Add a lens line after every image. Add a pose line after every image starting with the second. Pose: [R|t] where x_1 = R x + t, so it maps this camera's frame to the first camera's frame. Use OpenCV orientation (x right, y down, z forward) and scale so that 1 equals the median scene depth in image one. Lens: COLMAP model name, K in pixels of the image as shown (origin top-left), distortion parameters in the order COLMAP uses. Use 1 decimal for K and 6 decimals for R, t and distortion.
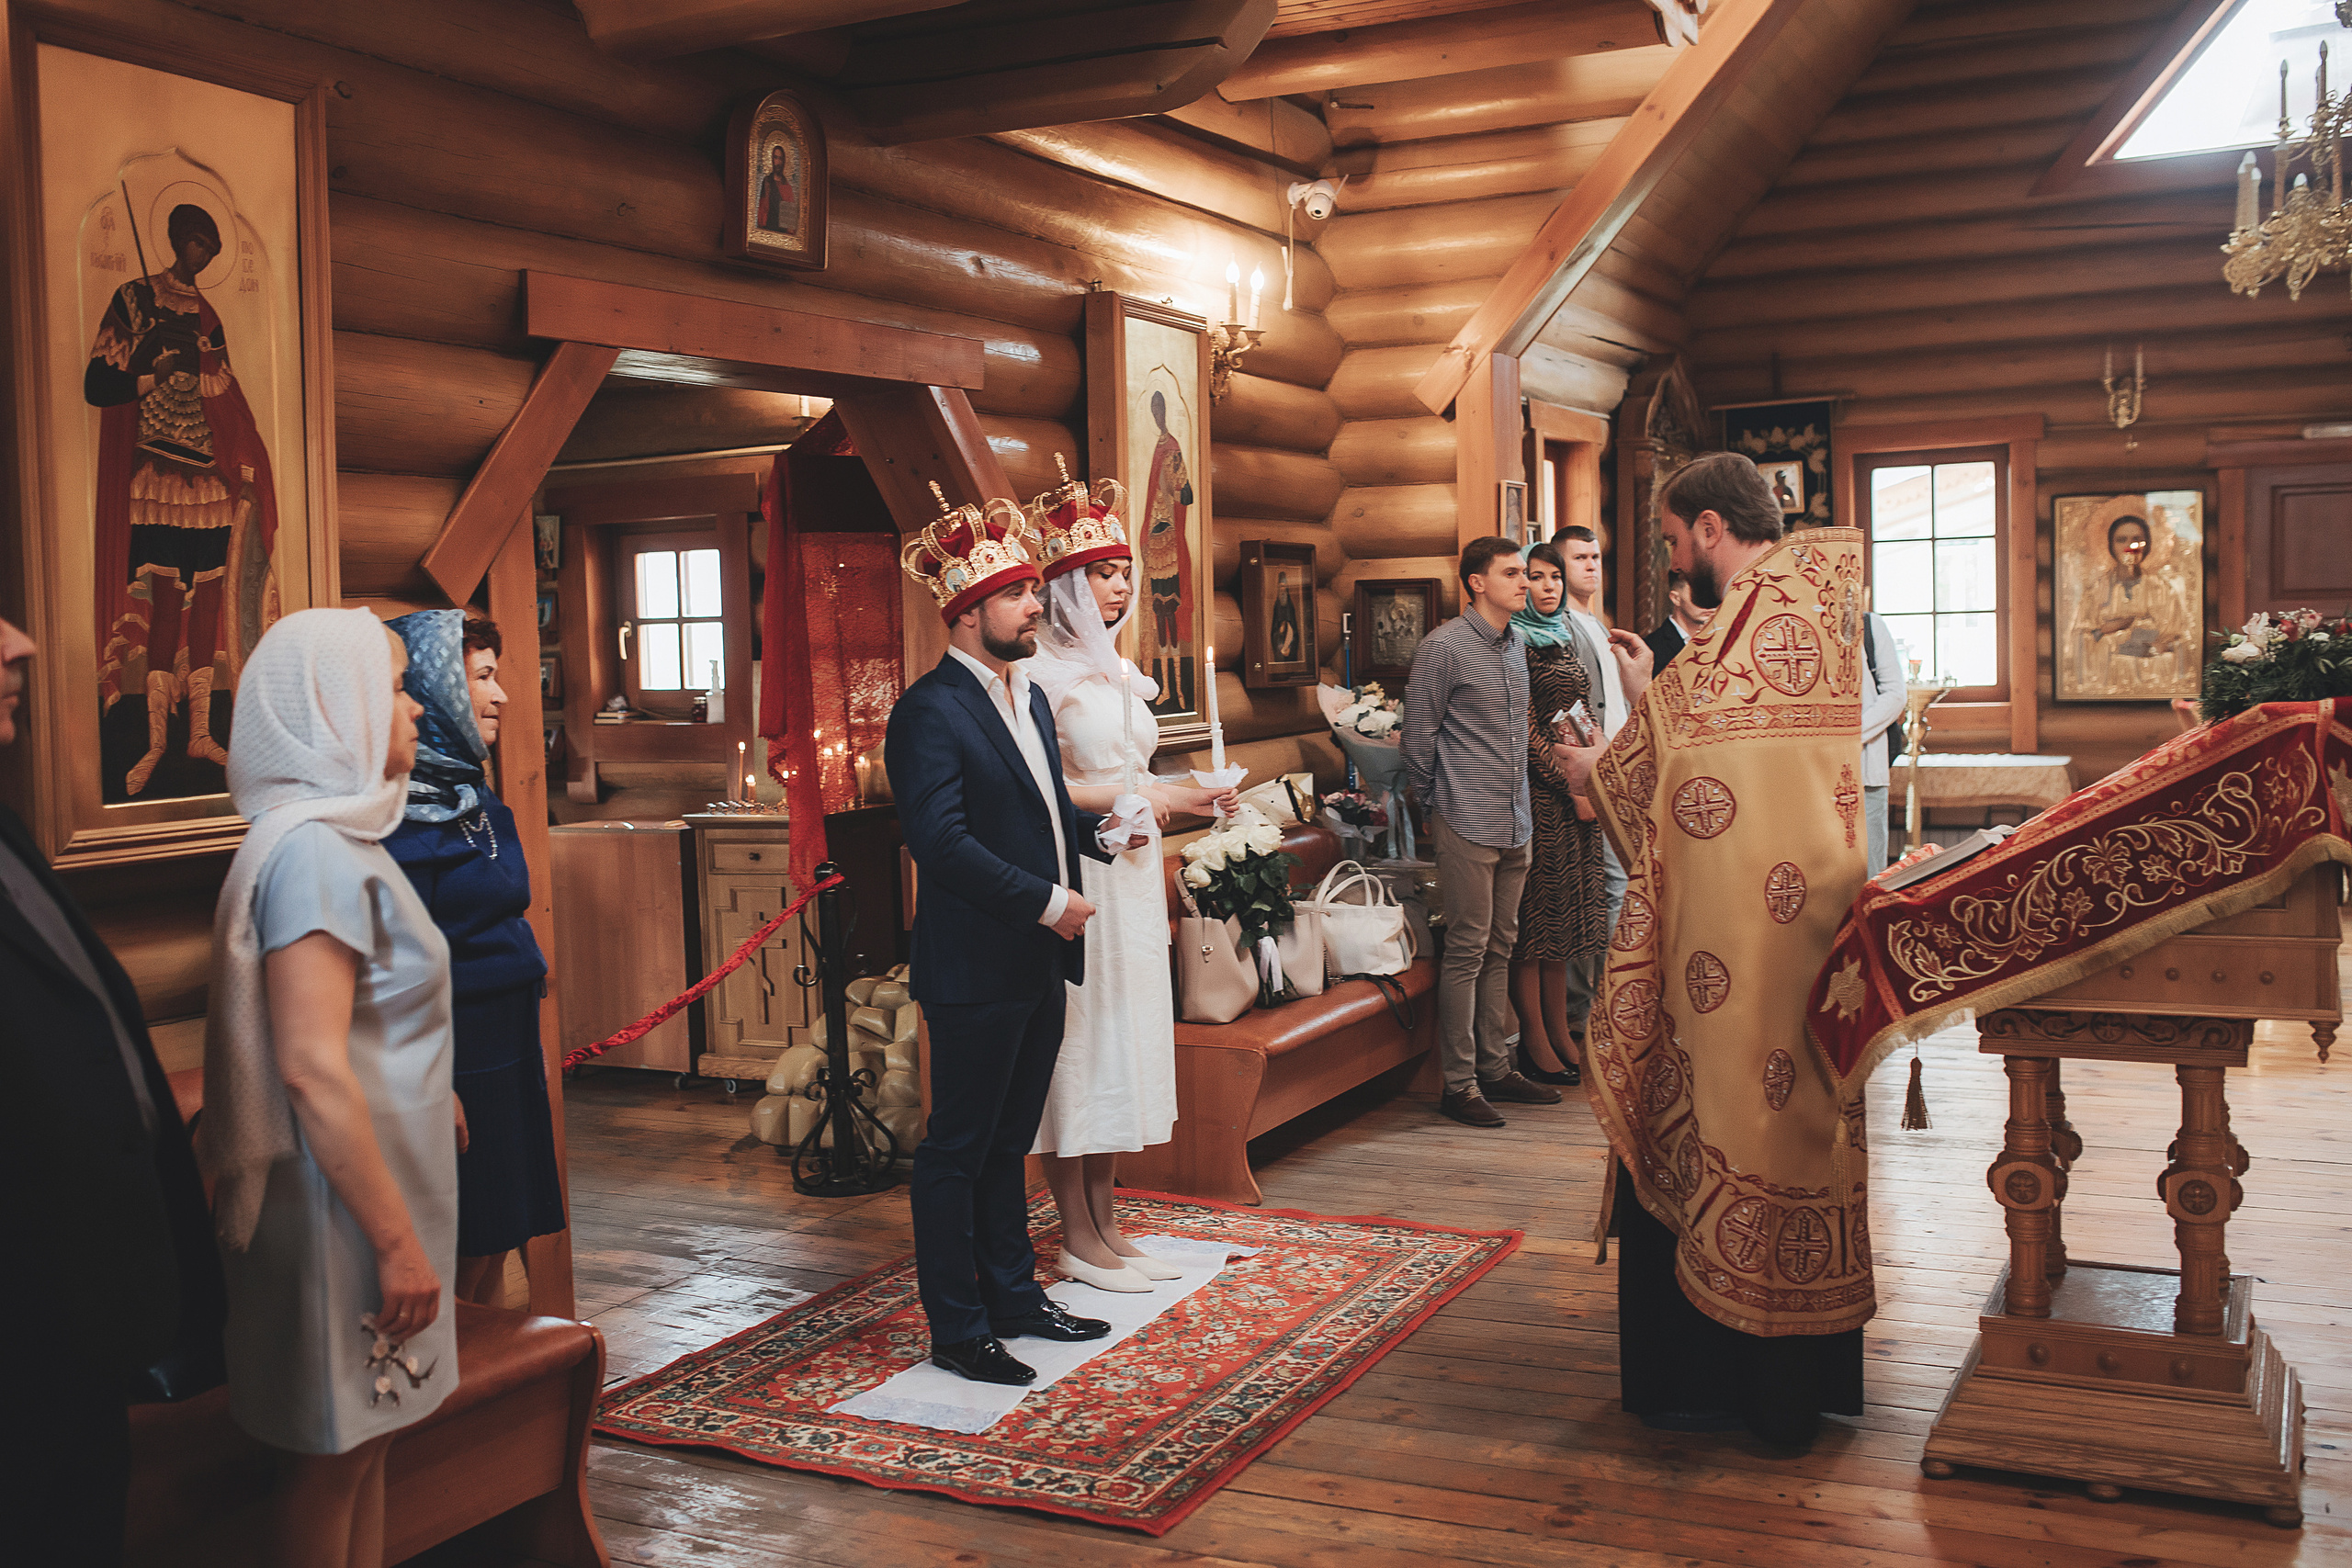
lens RADIAL K [[2227.5, 0, 1173.0], [0, 2227.5, 772.1], [0, 0, 1]] dist [-0.067858, 0.102293]
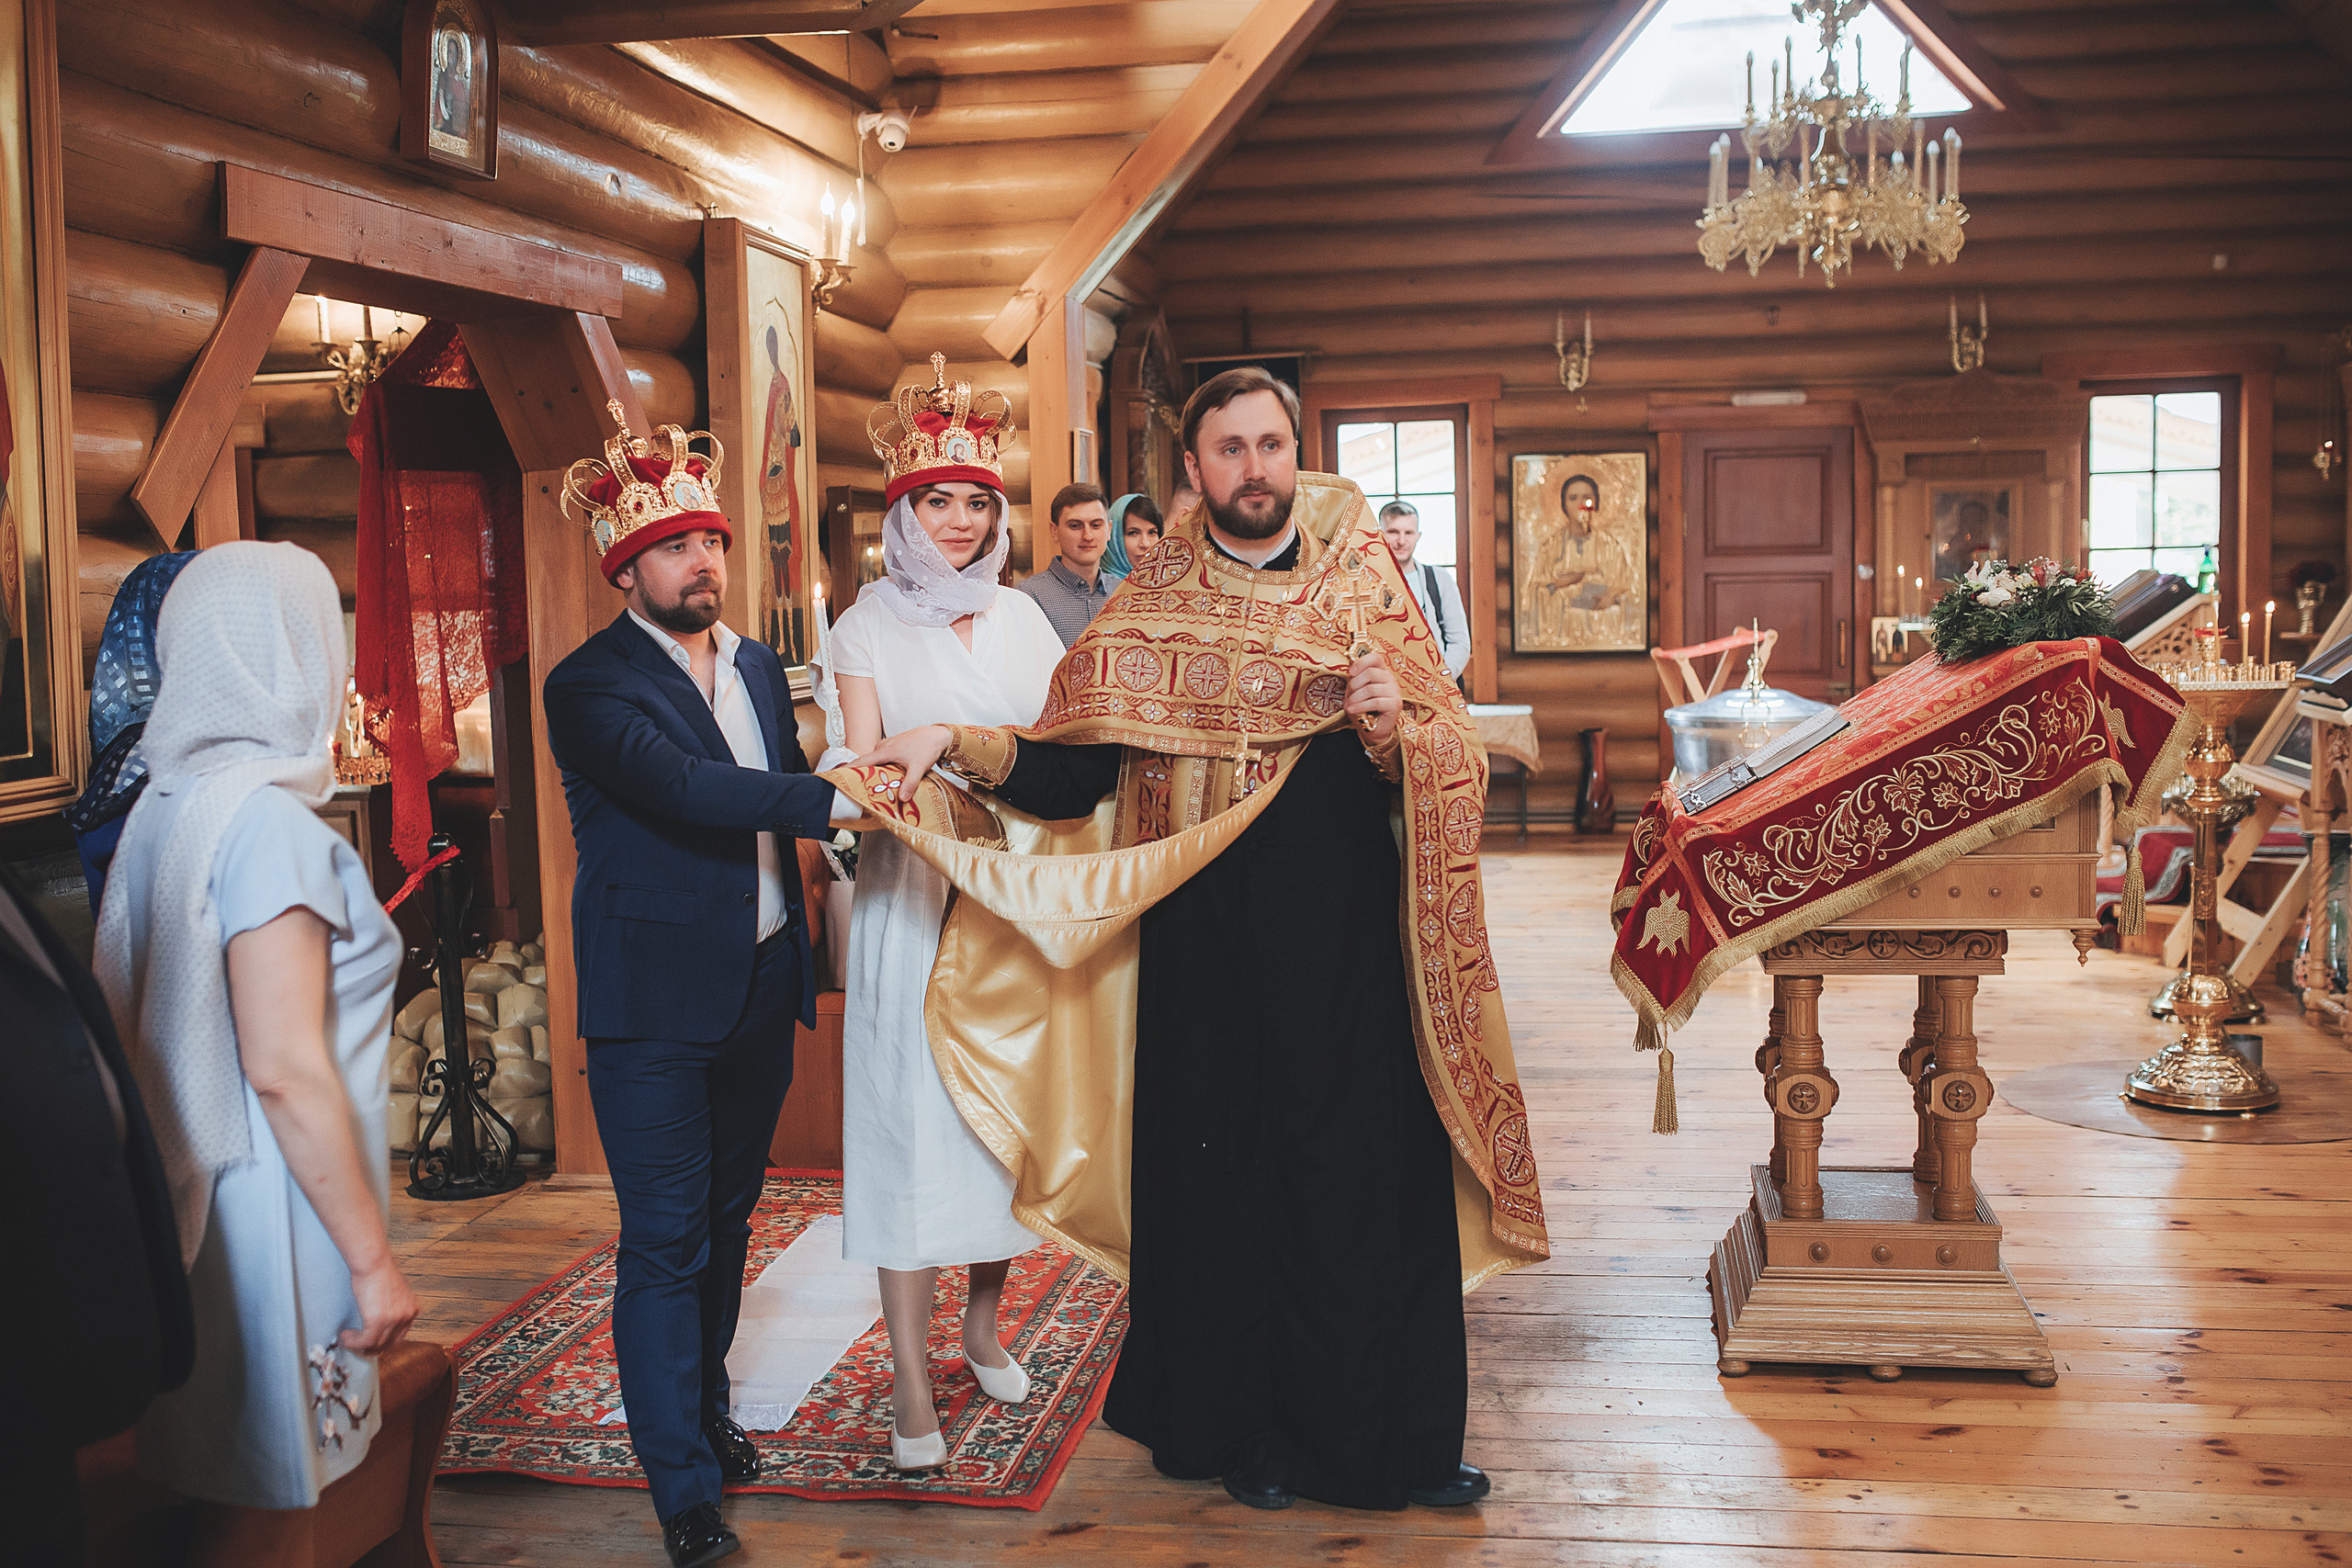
lens RADIAL K [[2310.4, 0, 1152.3], [0, 2310.4, 772.1], [0, 0, 1]] dist [-0.066664, 0.092128]
pose [[0.958396, -0.021240, 0.284650, -0.175152], [0.016766, 0.999695, 0.018144, 0.003763], [-0.284949, -0.012617, 0.958460, 0.020244]]
